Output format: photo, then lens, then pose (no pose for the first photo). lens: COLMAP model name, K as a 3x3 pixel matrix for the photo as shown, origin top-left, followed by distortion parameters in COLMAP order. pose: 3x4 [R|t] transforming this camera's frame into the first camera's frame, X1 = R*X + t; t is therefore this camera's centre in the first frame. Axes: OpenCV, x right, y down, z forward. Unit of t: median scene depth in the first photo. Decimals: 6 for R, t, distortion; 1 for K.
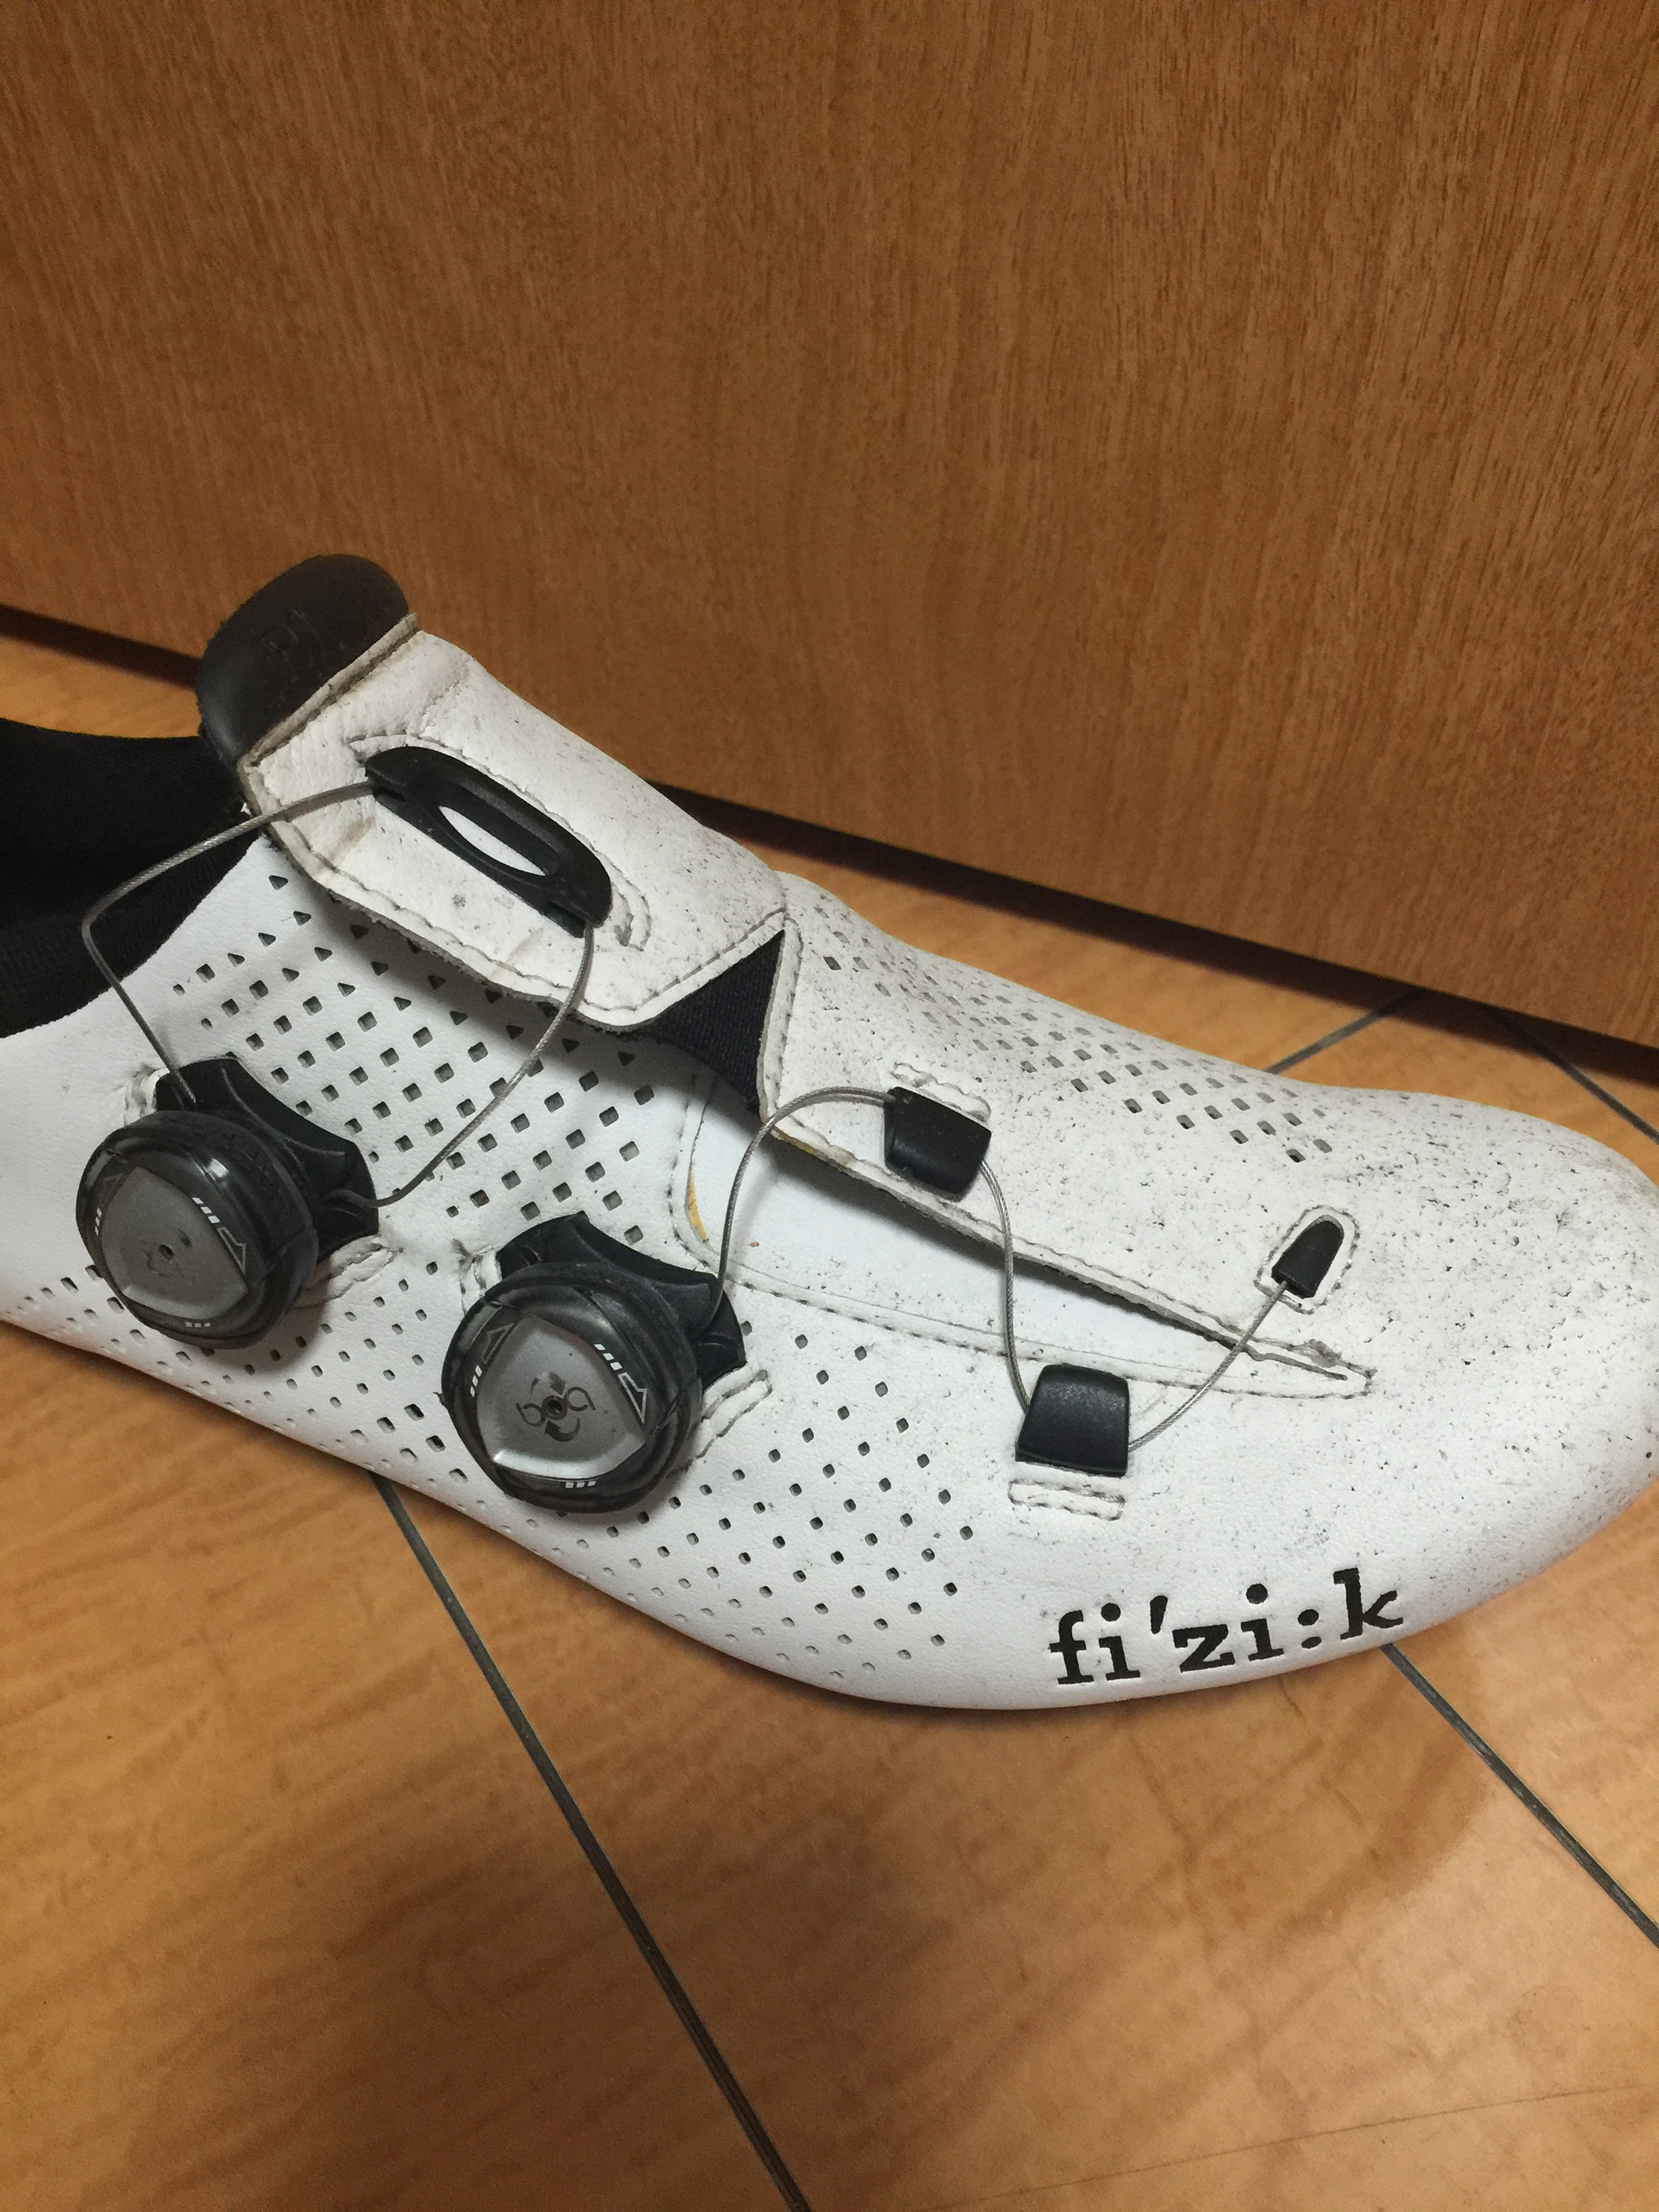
lens RADIAL K [[1923.1, 0, 836.3], [0, 1923.1, 1104.0], [0, 0, 1]] dist [0.092270, -0.137136]
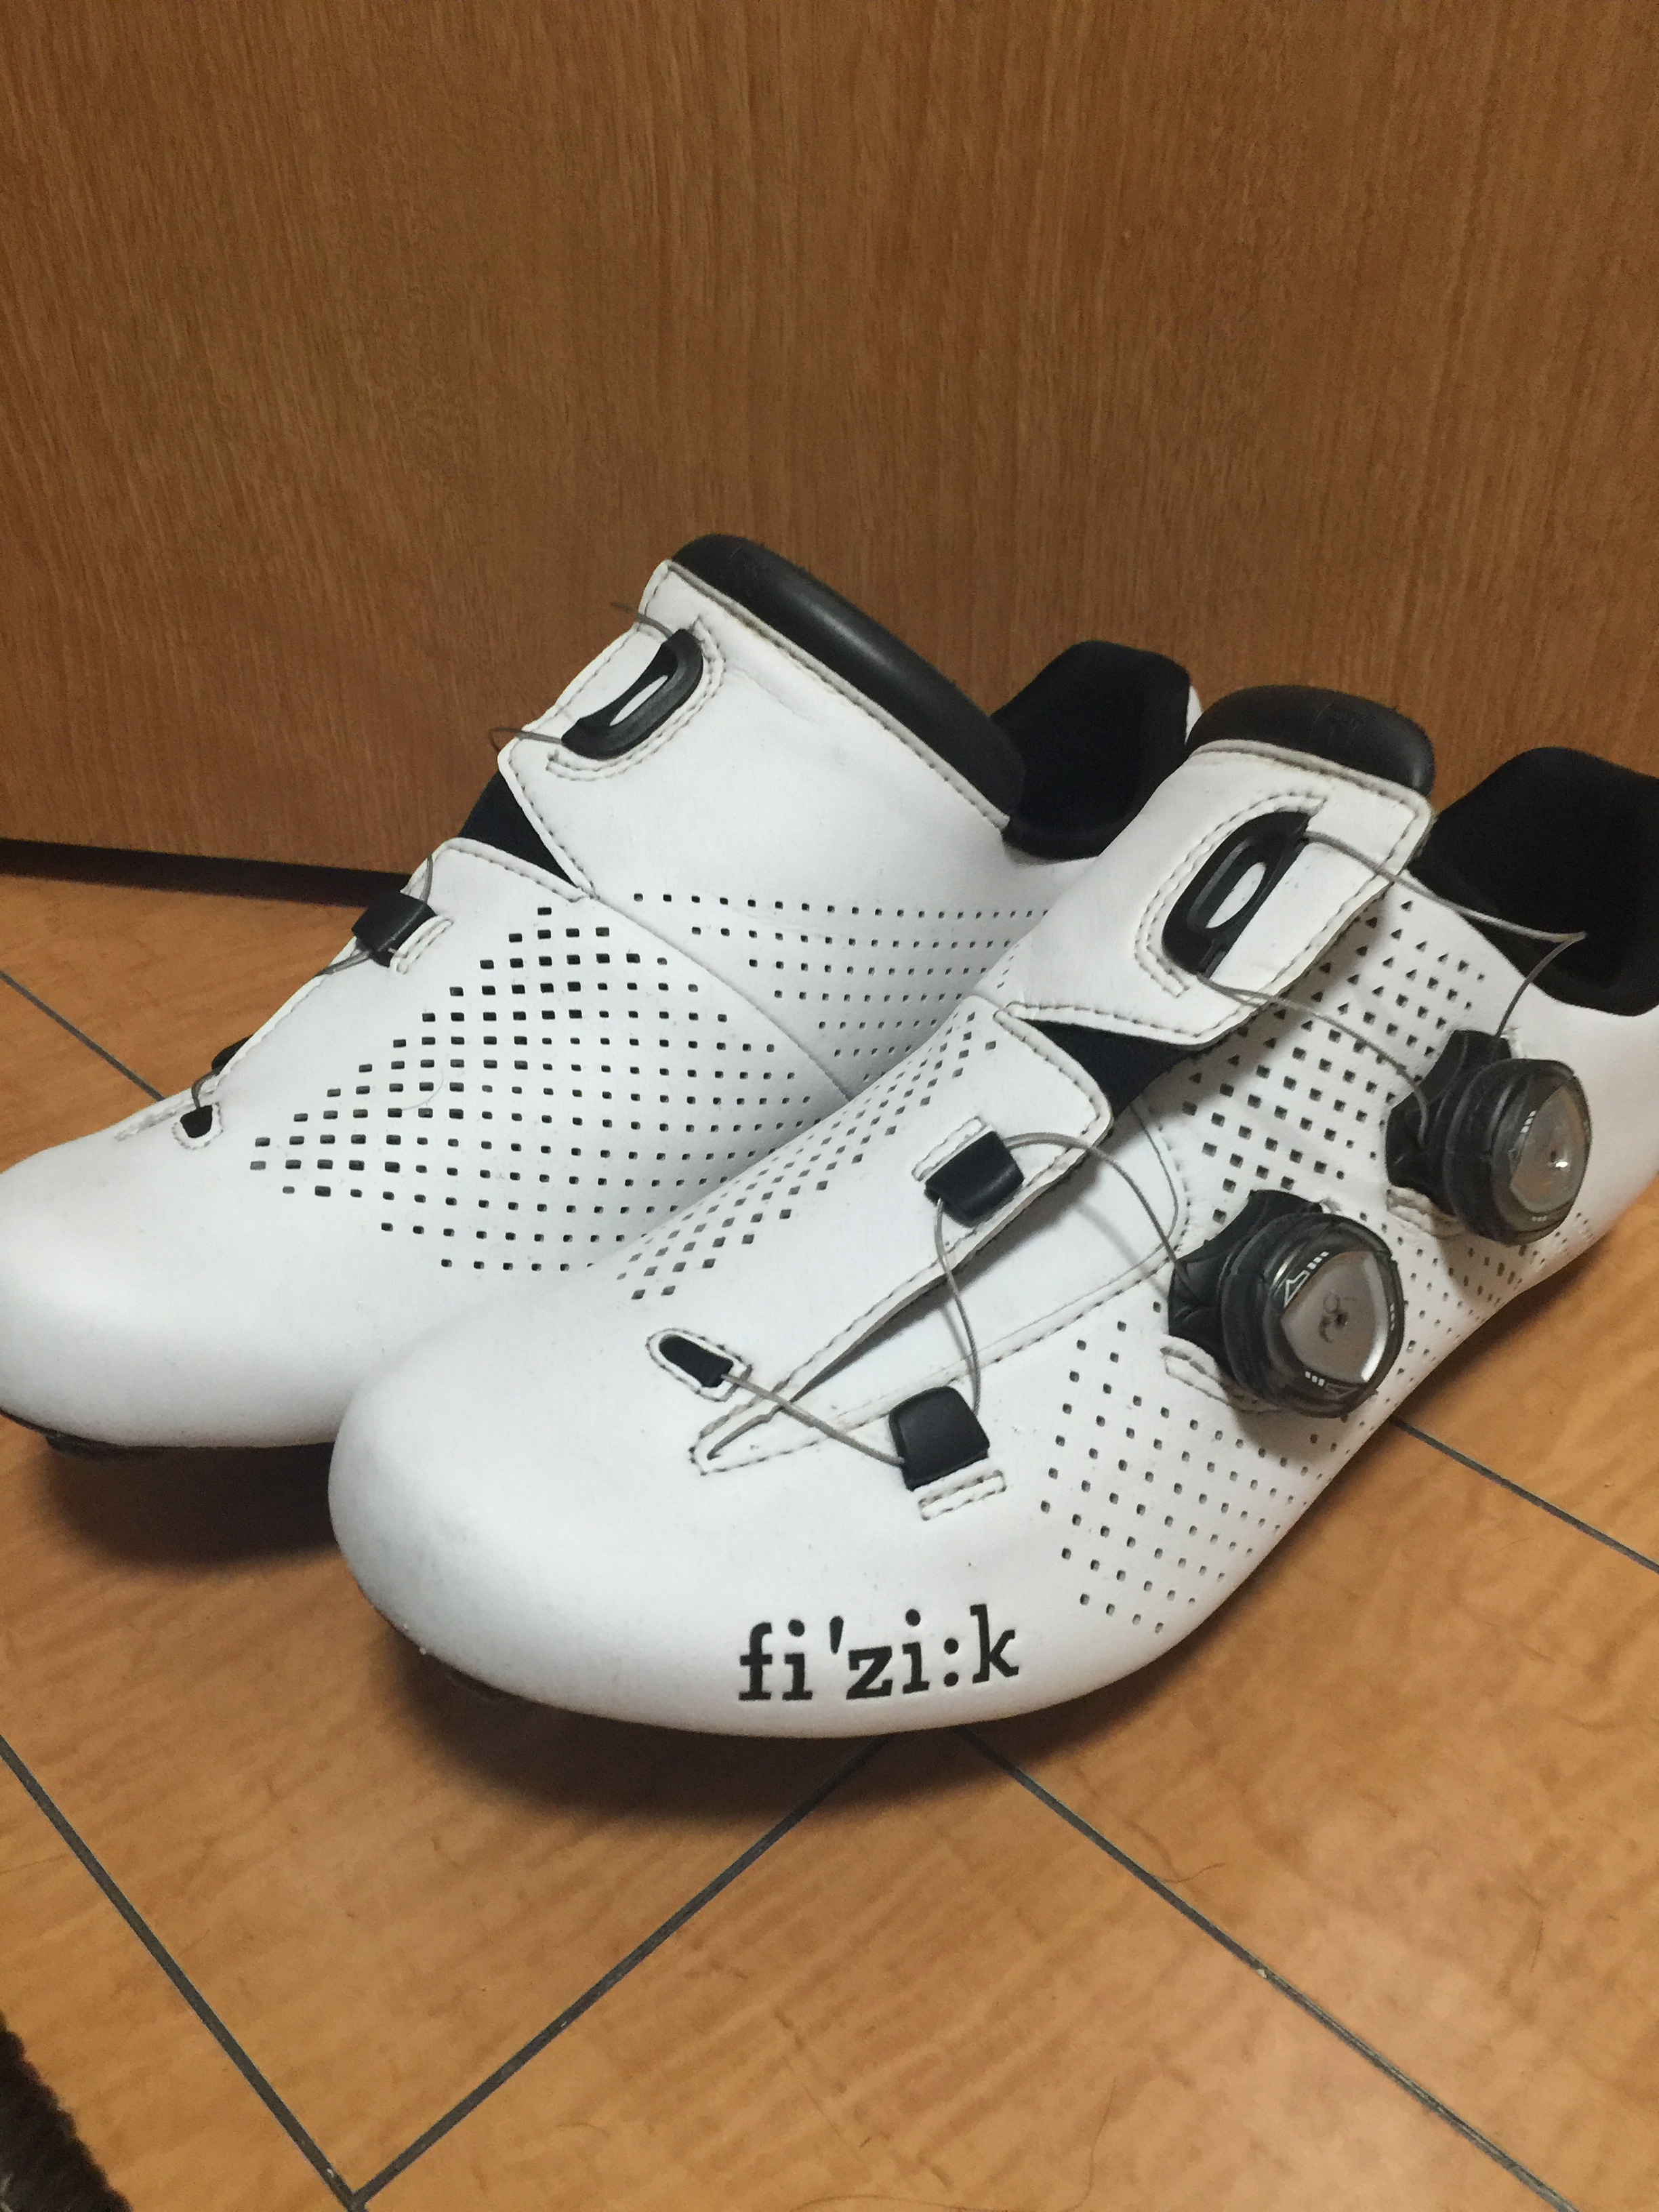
lens RADIAL K [[1936.2, 0, 856.8], [0, 1936.2, 1078.6], [0, 0, 1]] dist [0.101838, -0.139523]
pose [[0.980095, -0.114136, 0.162440, -0.155252], [0.149705, 0.962292, -0.227118, 0.385074], [-0.130393, 0.246915, 0.960224, -0.363155]]
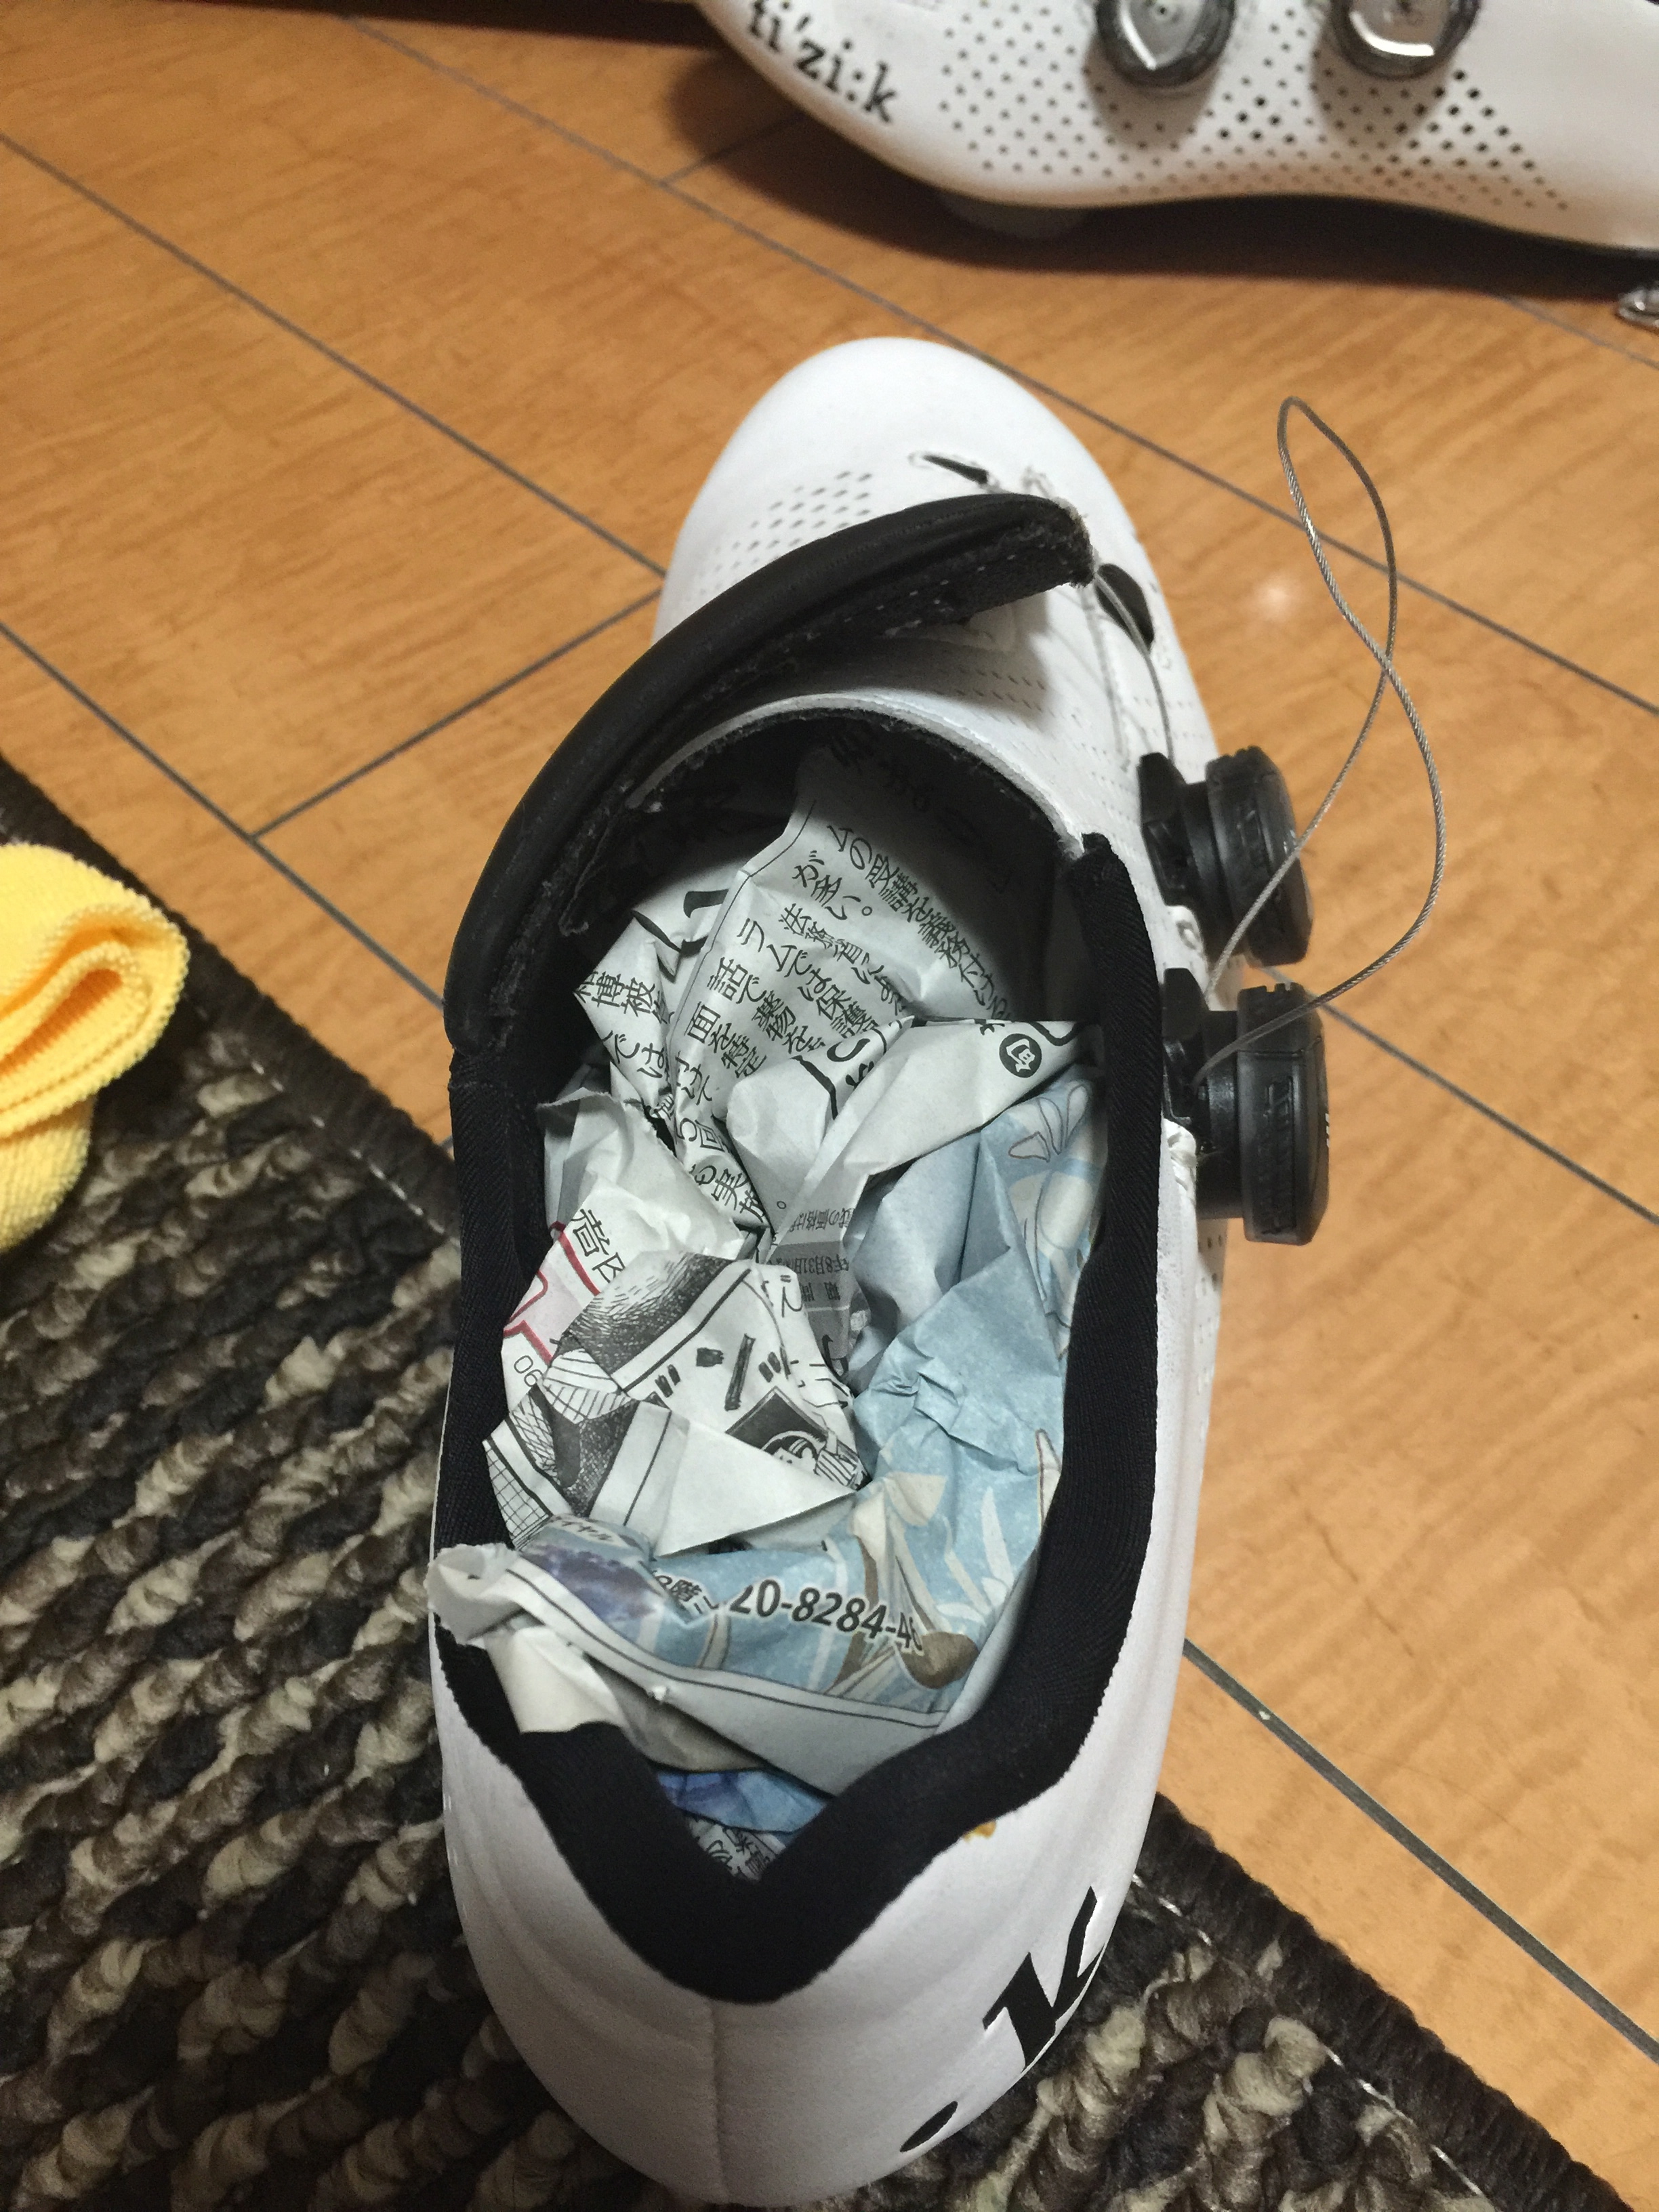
lens RADIAL K [[1920.8, 0, 829.5], [0, 1920.8, 1106.0], [0, 0, 1]] dist [0.081636, -0.130705]
pose [[0.979214, -0.149480, 0.137095, -0.120718], [0.137874, 0.986296, 0.090618, 0.738903], [-0.148762, -0.069832, 0.986404, -0.660337]]
